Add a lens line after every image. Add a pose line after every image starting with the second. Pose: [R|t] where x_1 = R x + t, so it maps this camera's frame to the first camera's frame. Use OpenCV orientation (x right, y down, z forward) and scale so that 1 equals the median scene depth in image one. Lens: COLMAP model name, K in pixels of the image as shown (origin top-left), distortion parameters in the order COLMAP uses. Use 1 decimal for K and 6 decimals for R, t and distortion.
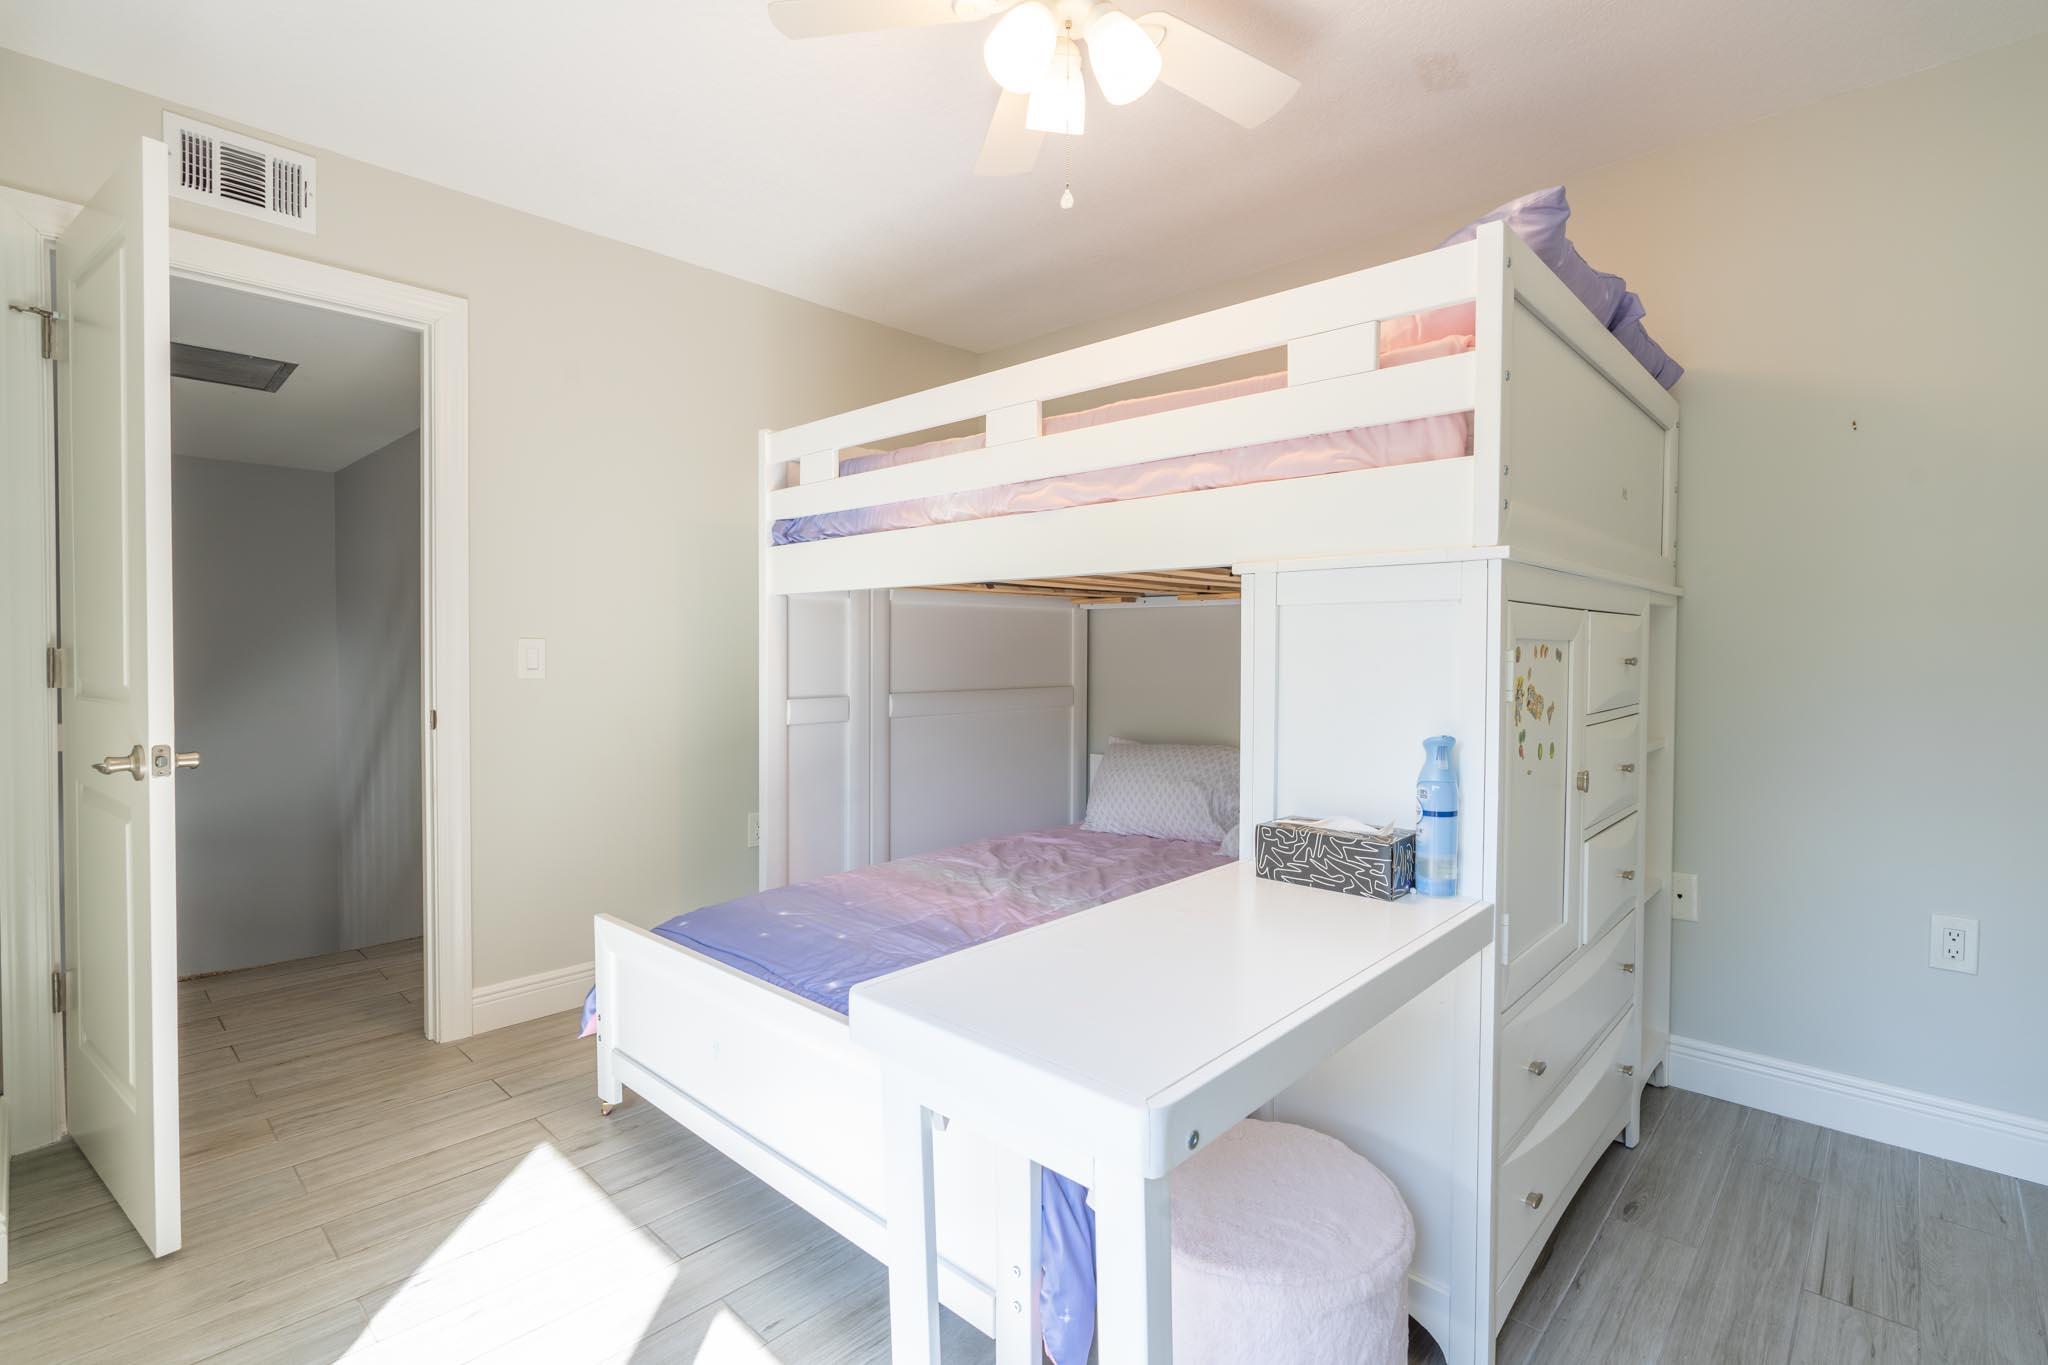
lens RADIAL K [[937.6, 0, 1038.4], [0, 937.6, 671.1], [0, 0, 1]] dist [-0.002614, 0.005605]
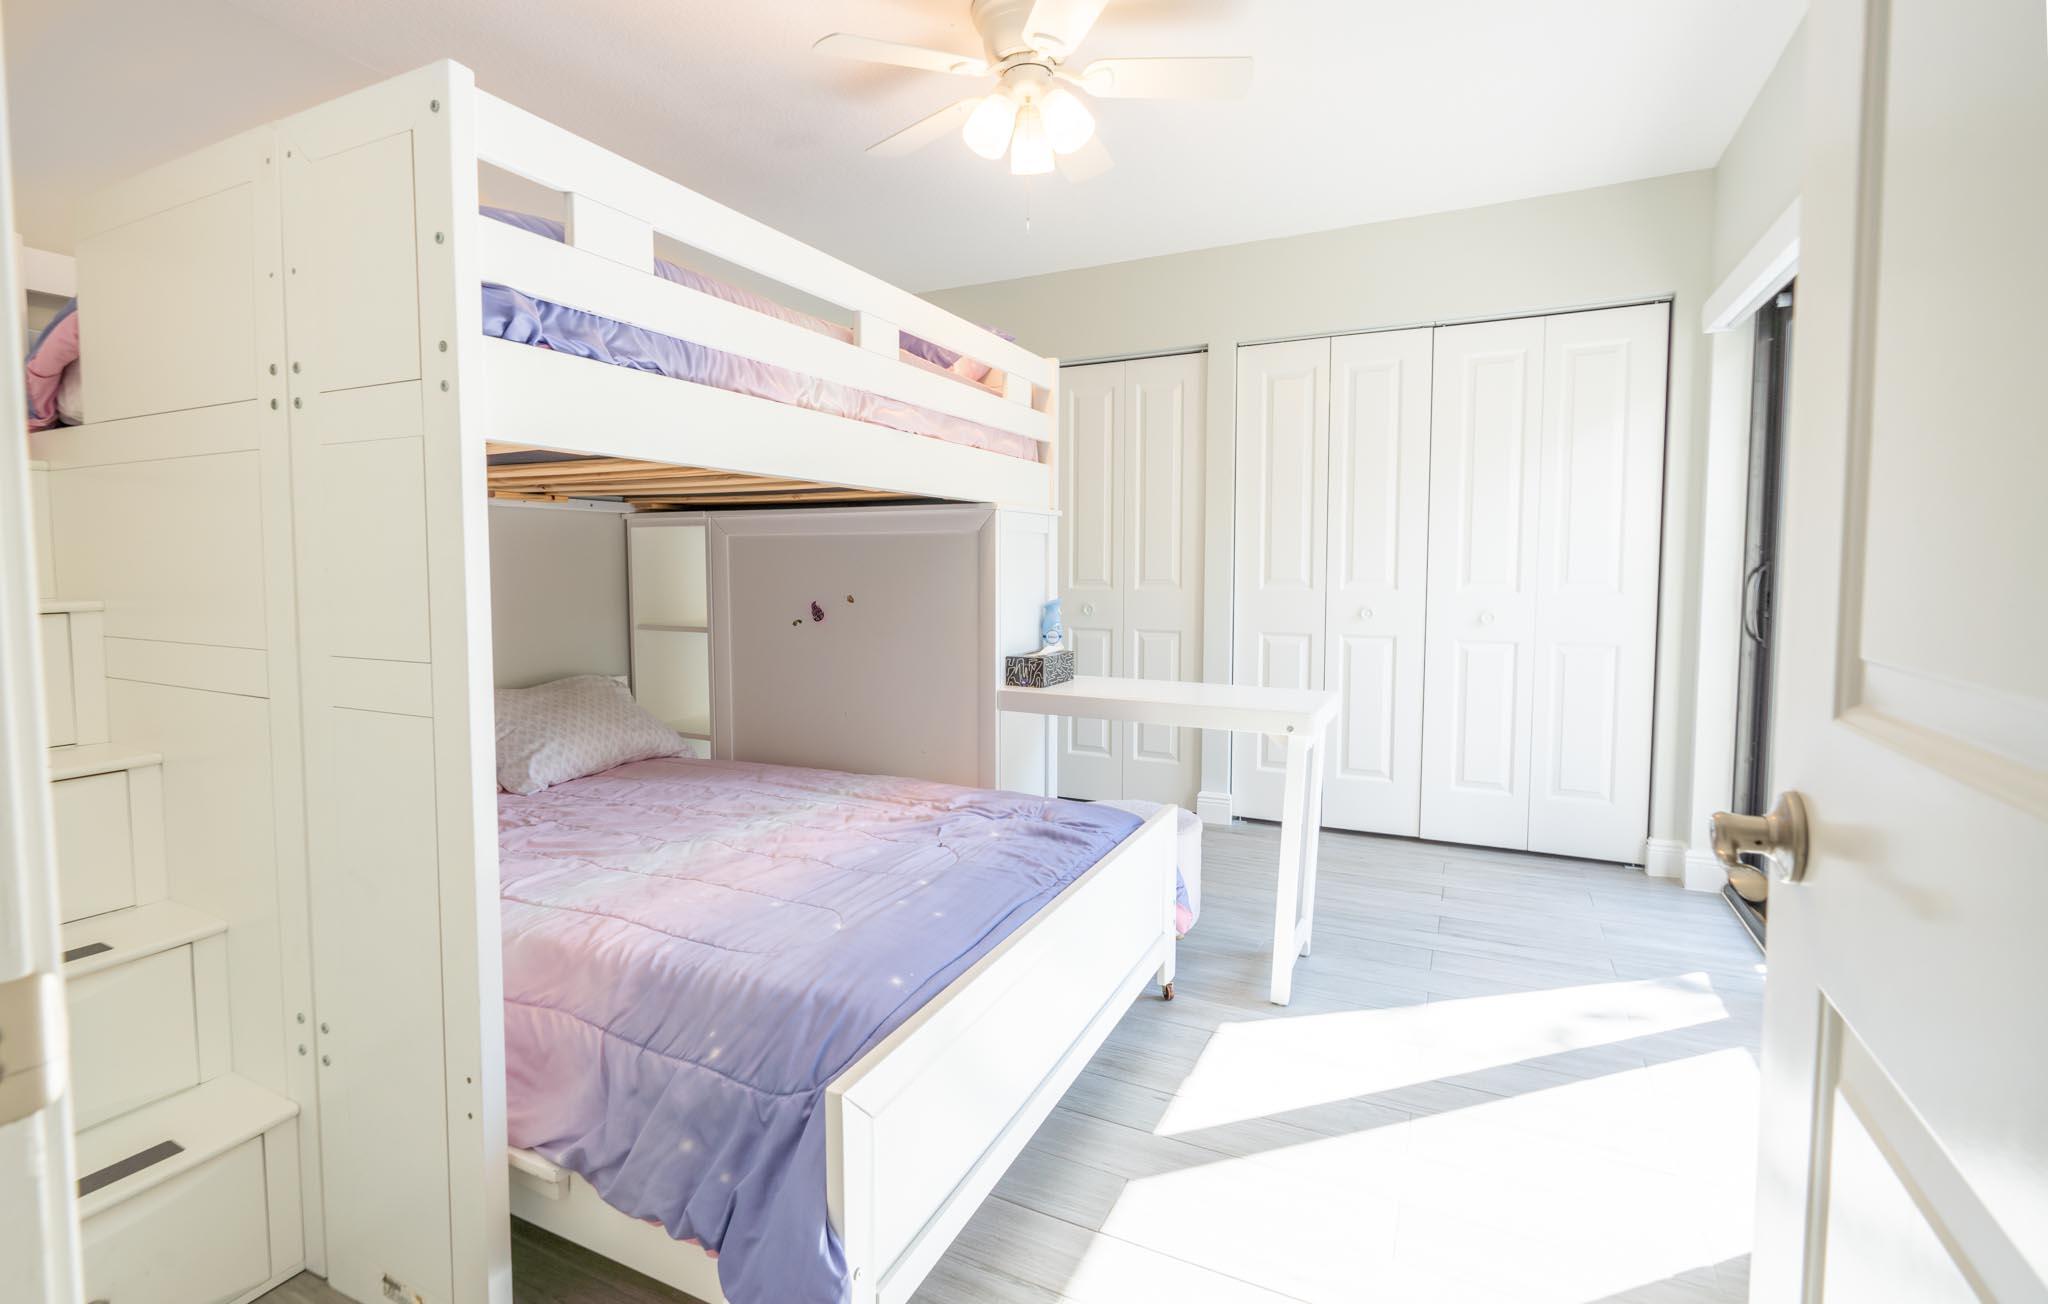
lens RADIAL K [[949.1, 0, 1019.4], [0, 949.1, 621.4], [0, 0, 1]] dist [0.001308, 0.000254]
pose [[-0.280746, -0.066083, 0.957504, -1.489569], [0.016833, 0.997134, 0.073754, -0.038044], [-0.959634, 0.036824, -0.278830, 1.593842]]
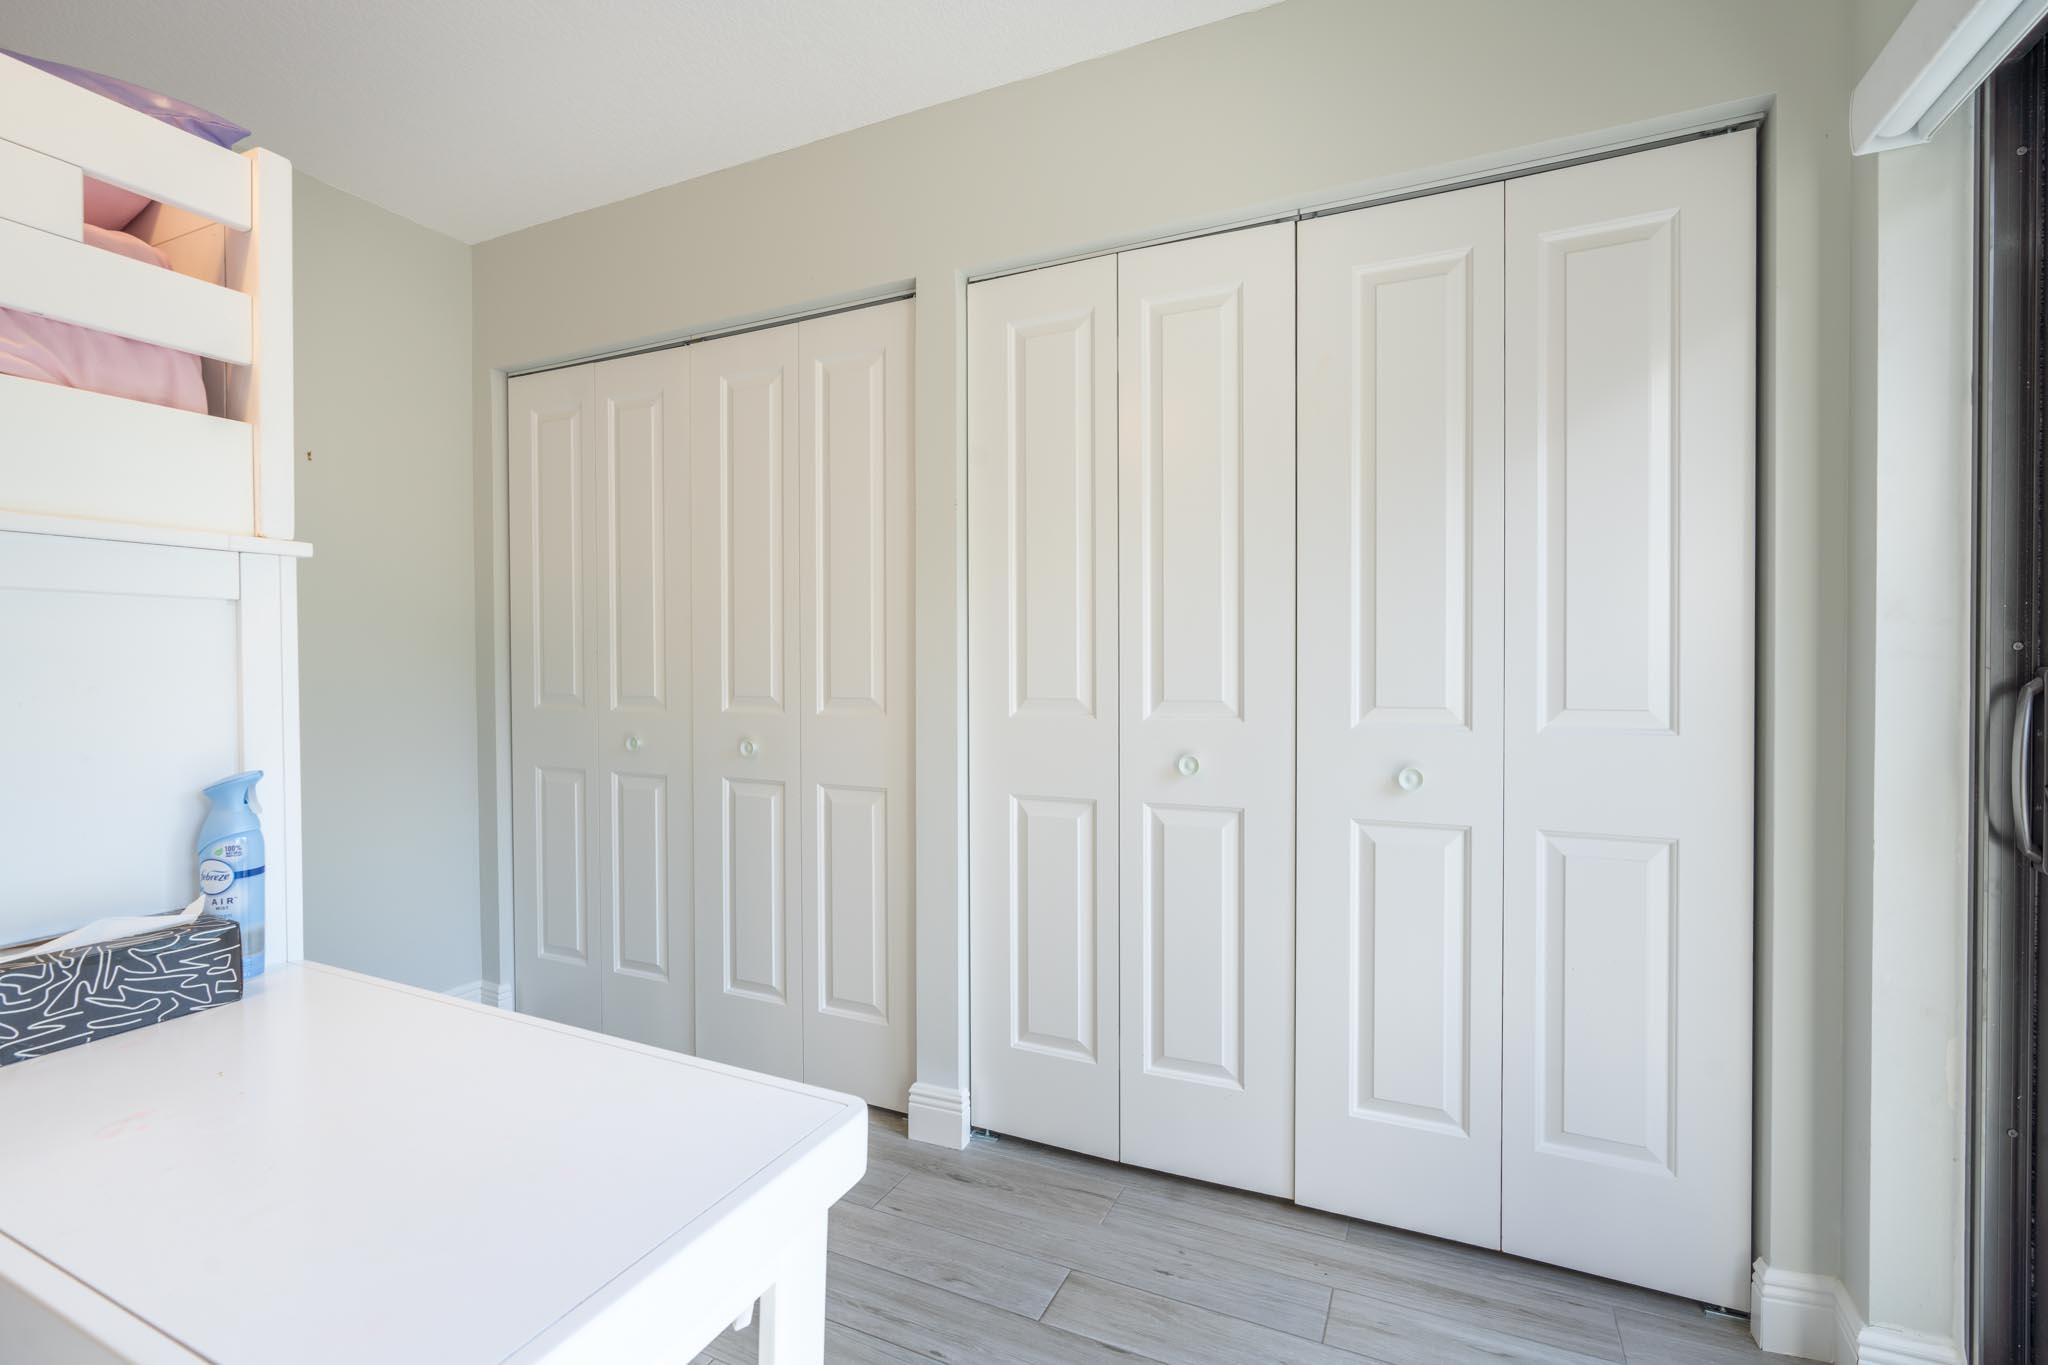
lens RADIAL K [[937.6, 0, 1038.4], [0, 937.6, 671.1], [0, 0, 1]] dist [-0.002614, 0.005605]
pose [[-0.299280, -0.016524, 0.954022, -0.496695], [0.018336, 0.999566, 0.023065, -0.021691], [-0.953989, 0.024396, -0.298847, 0.571159]]
